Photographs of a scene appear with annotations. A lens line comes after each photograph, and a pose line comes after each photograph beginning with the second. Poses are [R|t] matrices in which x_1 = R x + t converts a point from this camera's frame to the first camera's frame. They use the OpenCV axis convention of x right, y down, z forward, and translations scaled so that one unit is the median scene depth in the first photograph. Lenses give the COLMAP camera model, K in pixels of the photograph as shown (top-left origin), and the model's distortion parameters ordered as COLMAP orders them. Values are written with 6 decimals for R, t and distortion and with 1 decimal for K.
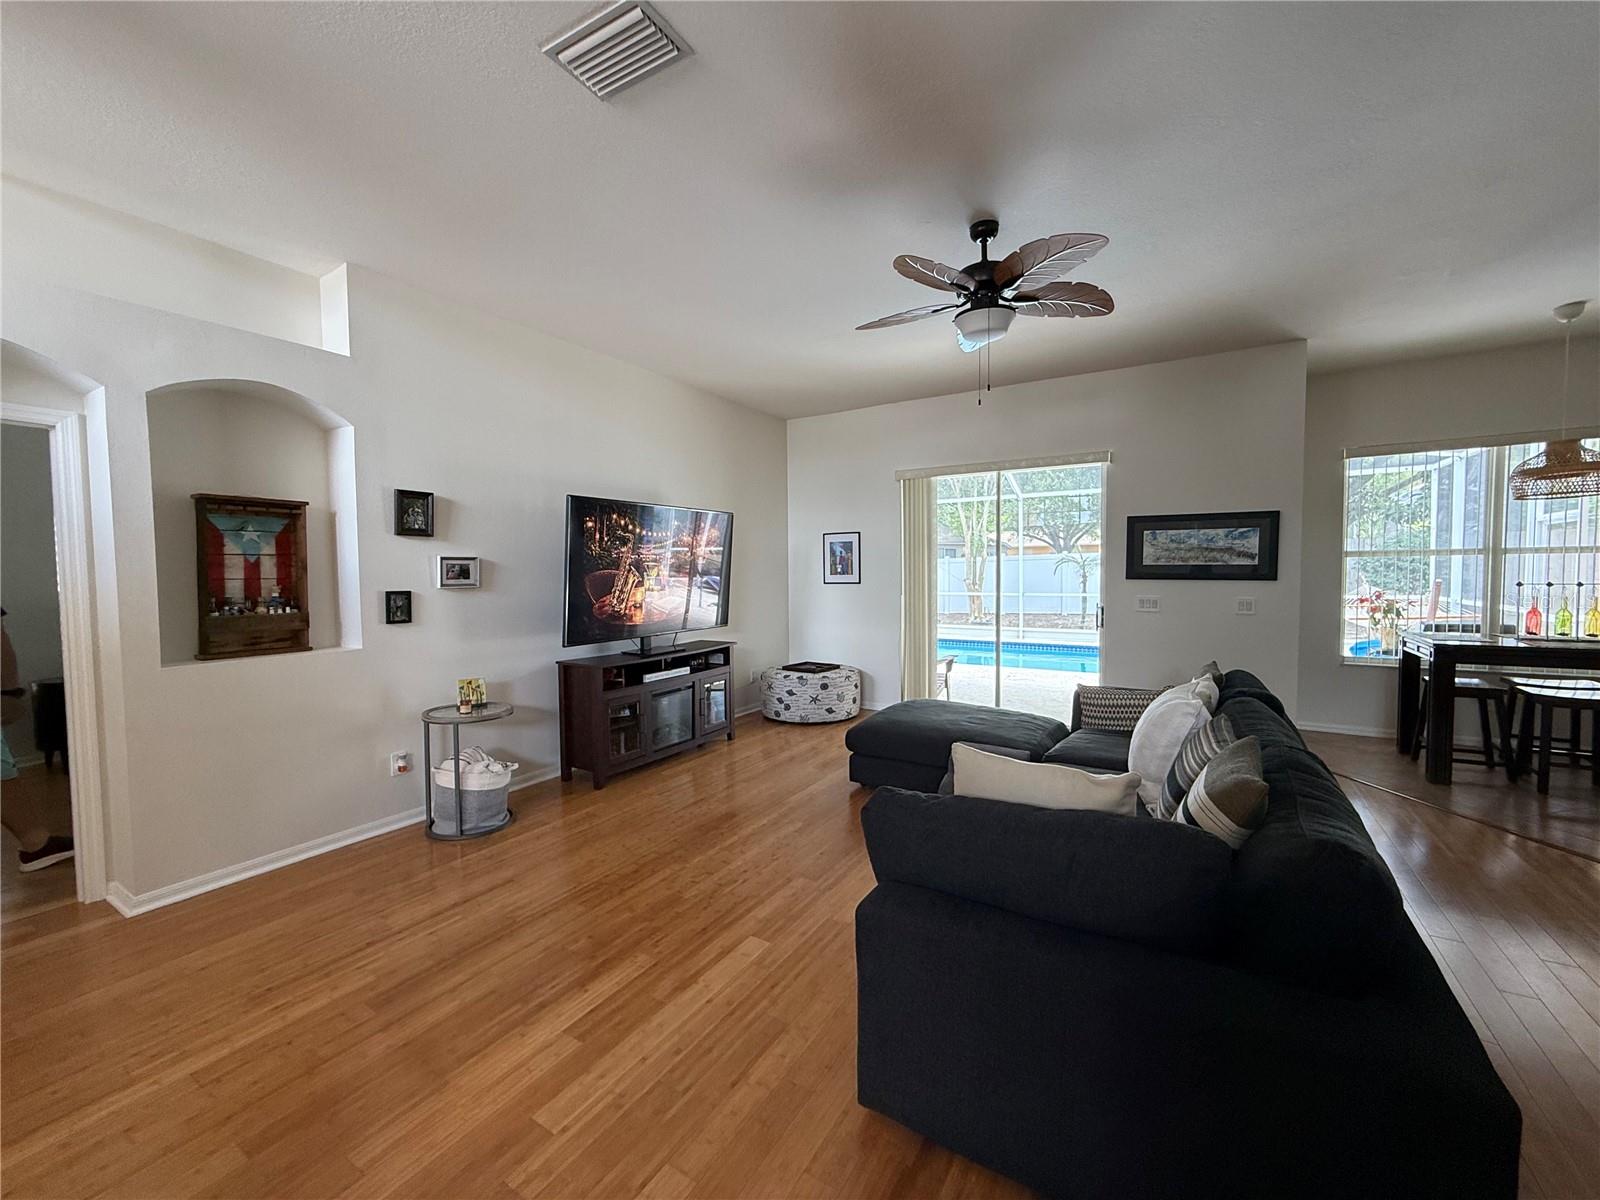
lens RADIAL K [[636.7, 0, 798.3], [0, 636.7, 601.4], [0, 0, 1]] dist [0.001228, -0.000675]
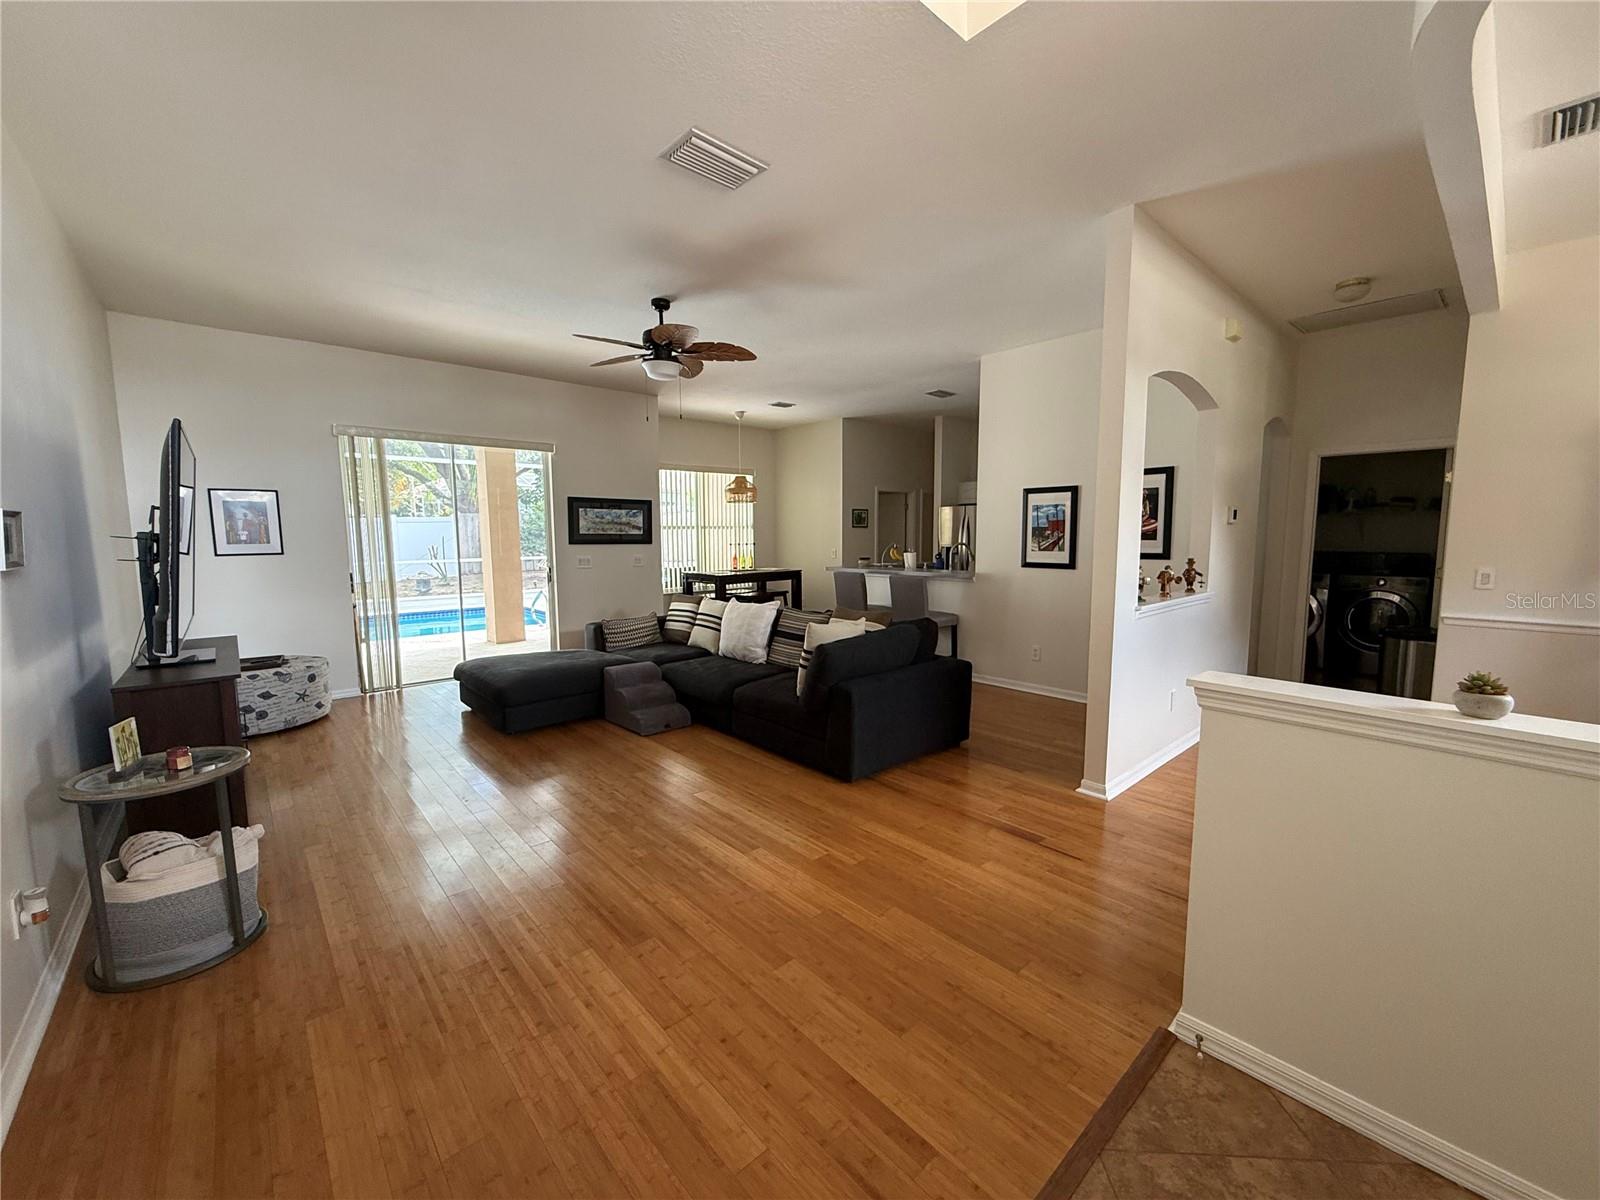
lens RADIAL K [[636.7, 0, 791.1], [0, 636.7, 599.3], [0, 0, 1]] dist [0.001228, -0.000675]
pose [[0.293946, -0.093418, 0.951246, -0.741180], [0.049464, 0.995366, 0.082466, -0.008757], [-0.954541, 0.022812, 0.297205, 0.200384]]
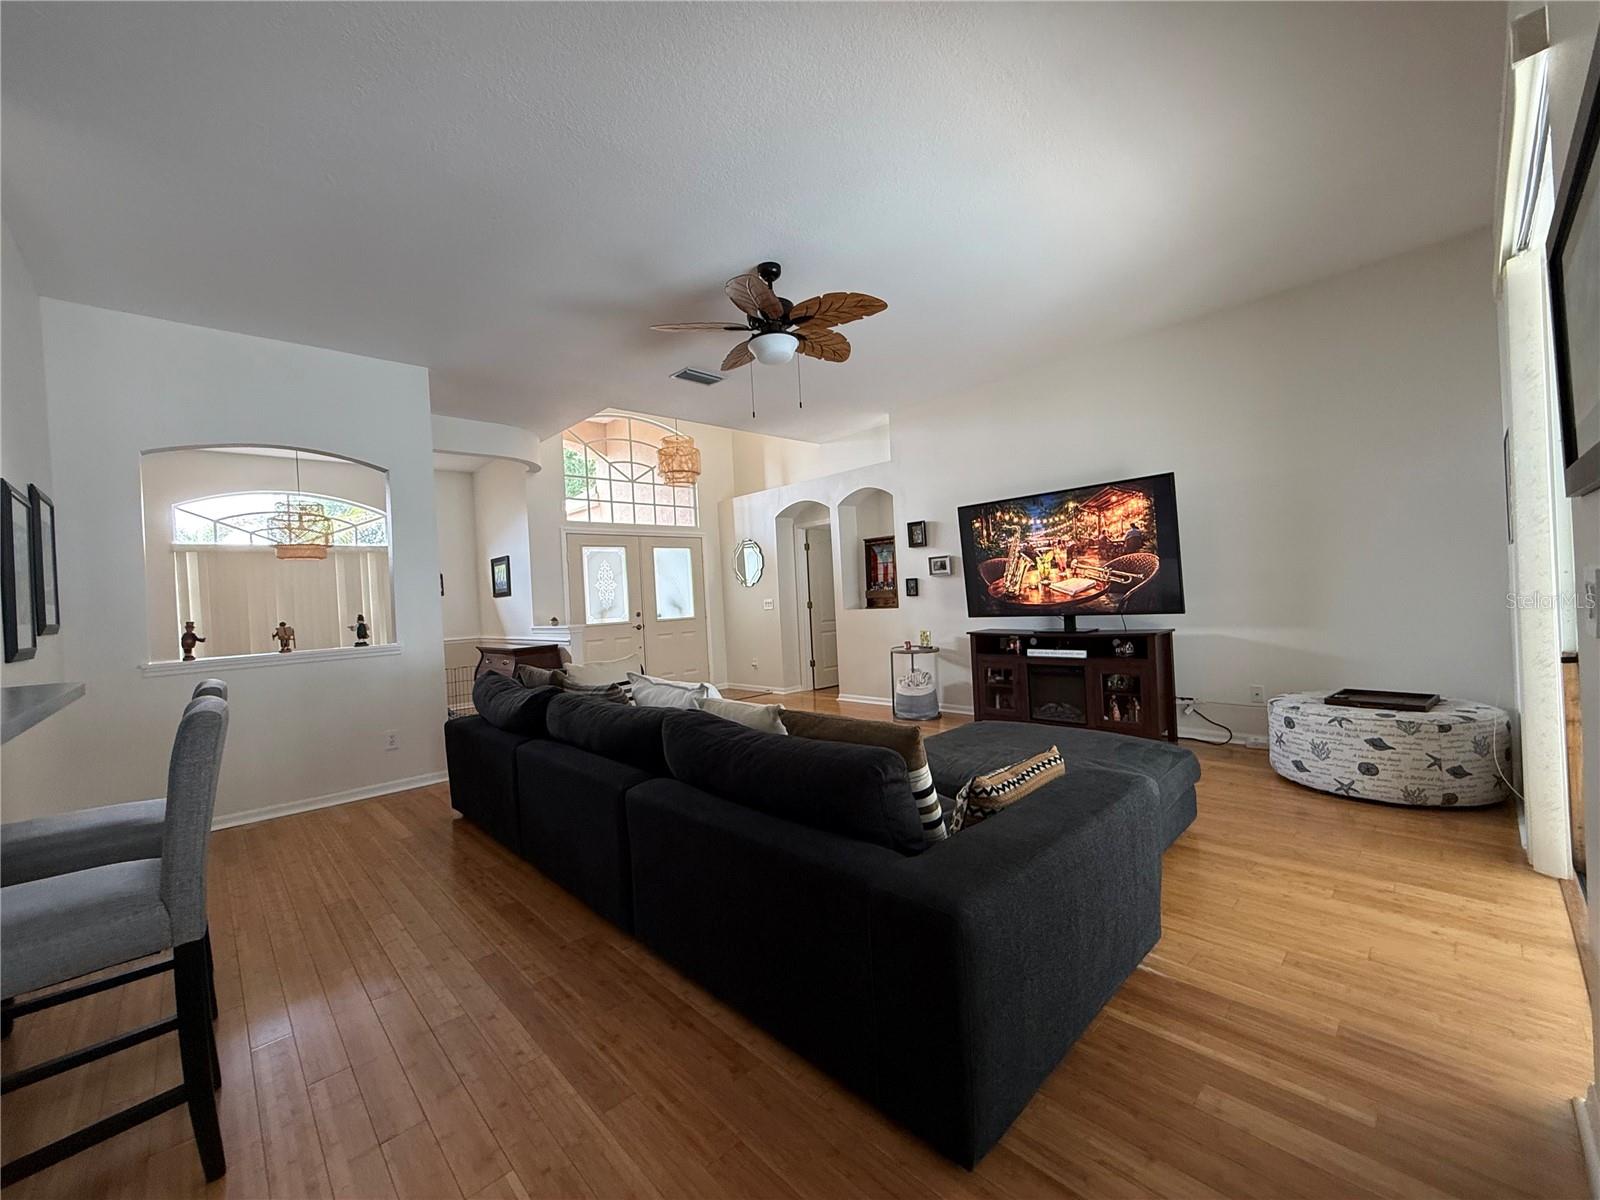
lens RADIAL K [[636.7, 0, 793.4], [0, 636.7, 599.1], [0, 0, 1]] dist [0.001228, -0.000675]
pose [[-0.256396, 0.028742, -0.966144, 0.968530], [0.009916, 0.999583, 0.027106, -0.007471], [0.966521, -0.002630, -0.256574, 0.908316]]
